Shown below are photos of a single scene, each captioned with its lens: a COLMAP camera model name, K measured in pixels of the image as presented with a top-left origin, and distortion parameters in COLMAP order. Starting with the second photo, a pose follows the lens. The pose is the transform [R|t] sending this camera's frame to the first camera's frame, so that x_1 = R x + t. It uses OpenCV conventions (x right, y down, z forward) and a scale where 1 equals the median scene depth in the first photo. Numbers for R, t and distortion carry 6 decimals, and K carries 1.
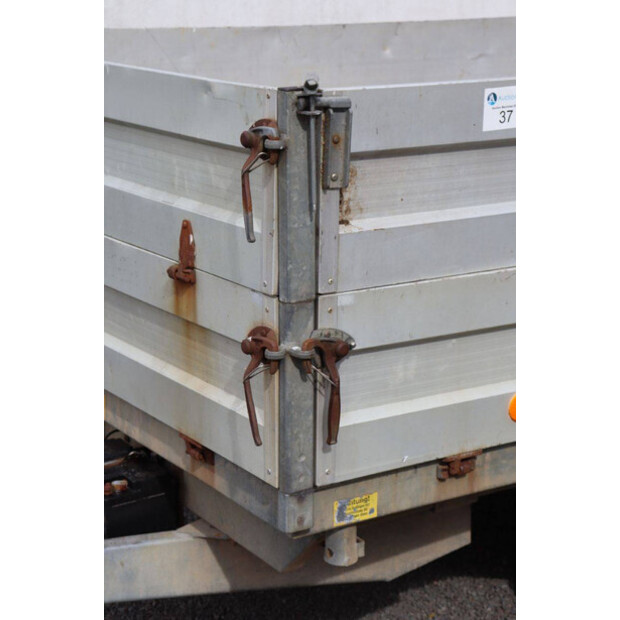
lens RADIAL K [[1327.4, 0, 310.0], [0, 1327.4, 310.0], [0, 0, 1]] dist [0.286772, 0.263928]
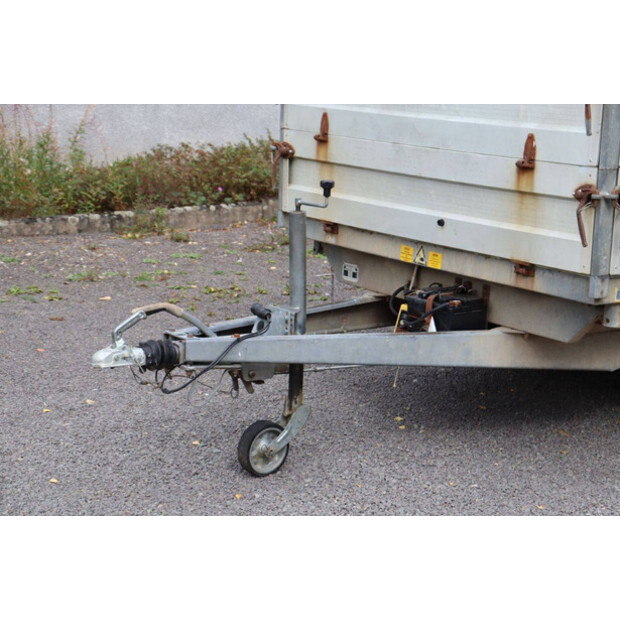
lens RADIAL K [[1449.4, 0, 310.0], [0, 1449.4, 310.0], [0, 0, 1]] dist [0.386019, 0.393248]
pose [[0.999477, 0.019265, 0.025980, -0.464275], [-0.017768, 0.998233, -0.056702, 0.306093], [-0.027026, 0.056211, 0.998053, -1.021487]]
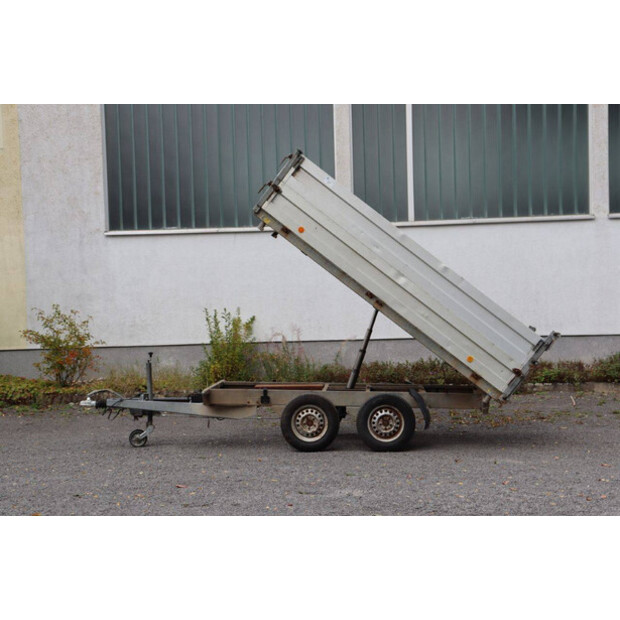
lens RADIAL K [[1161.4, 0, 310.0], [0, 1161.4, 310.0], [0, 0, 1]] dist [0.196945, 0.150915]
pose [[0.800359, -0.000656, -0.599520, 3.551219], [-0.143574, 0.970691, -0.192734, 0.756999], [0.582075, 0.240332, 0.776807, -2.809747]]
